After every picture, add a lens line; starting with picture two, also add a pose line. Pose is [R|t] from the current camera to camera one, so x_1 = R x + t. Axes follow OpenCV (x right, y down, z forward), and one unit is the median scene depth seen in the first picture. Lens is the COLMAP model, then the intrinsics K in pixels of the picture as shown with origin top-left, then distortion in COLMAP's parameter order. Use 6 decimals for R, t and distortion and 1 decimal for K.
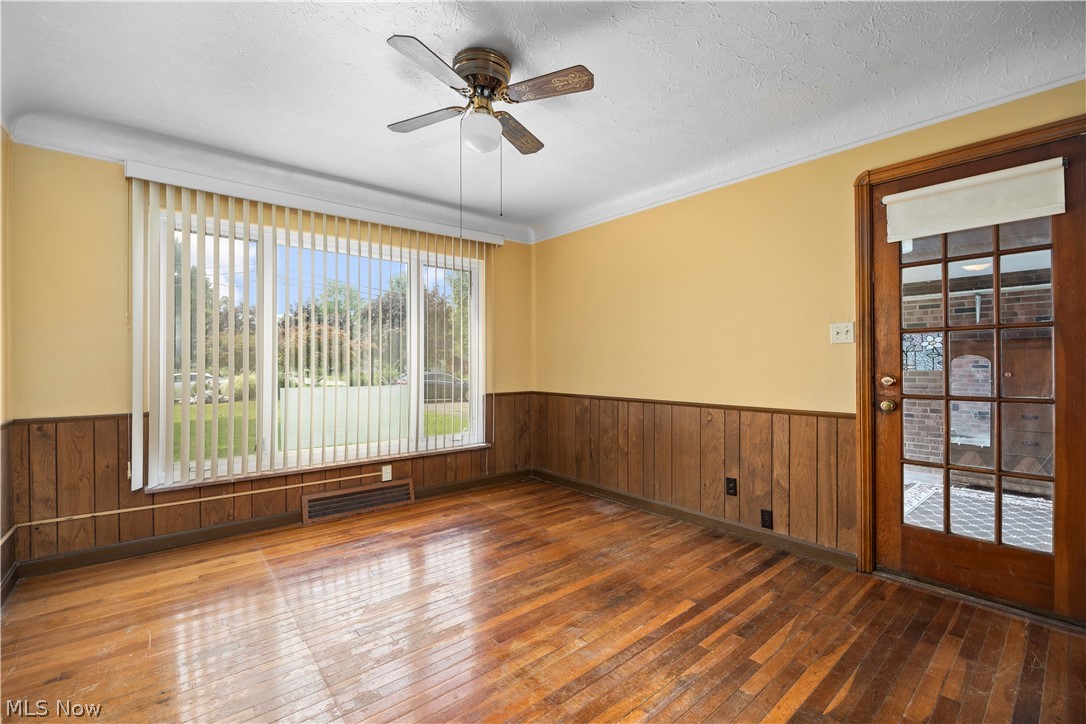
lens RADIAL K [[465.7, 0, 543.0], [0, 465.7, 362.0], [0, 0, 1]] dist [-0.018886, -0.000075]
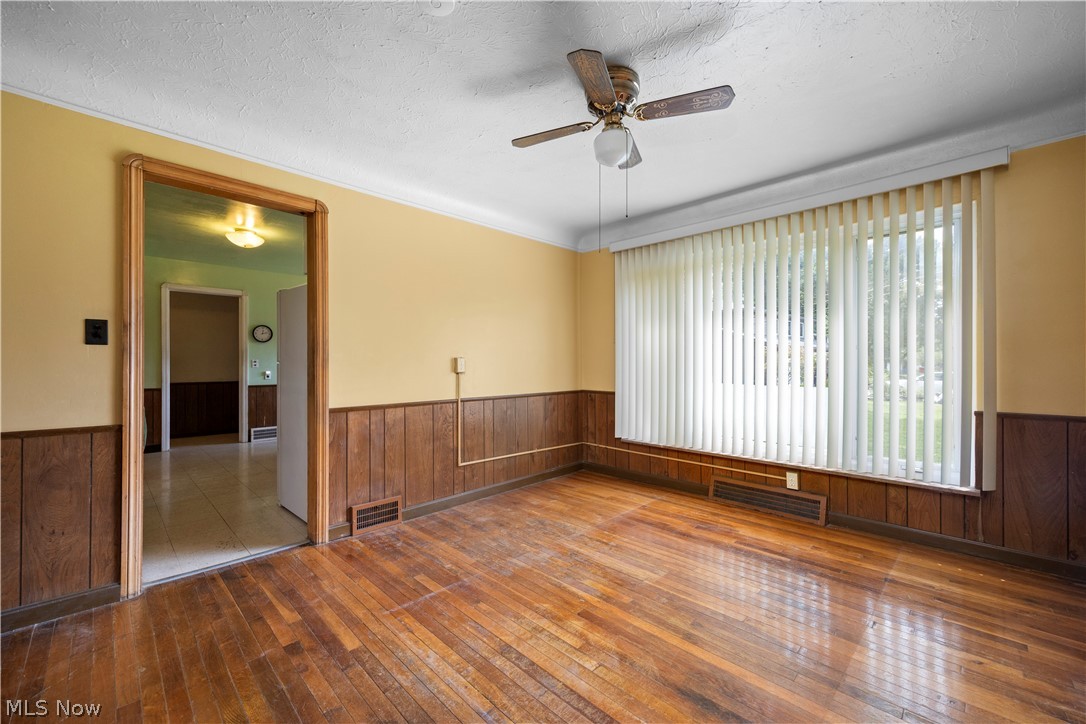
lens RADIAL K [[433.1, 0, 543.0], [0, 433.1, 362.0], [0, 0, 1]] dist [0.001558, 0.000121]
pose [[0.085058, -0.000032, -0.996376, 0.549586], [0.001543, 0.999999, 0.000099, 0.001008], [0.996375, -0.001545, 0.085058, 0.487566]]
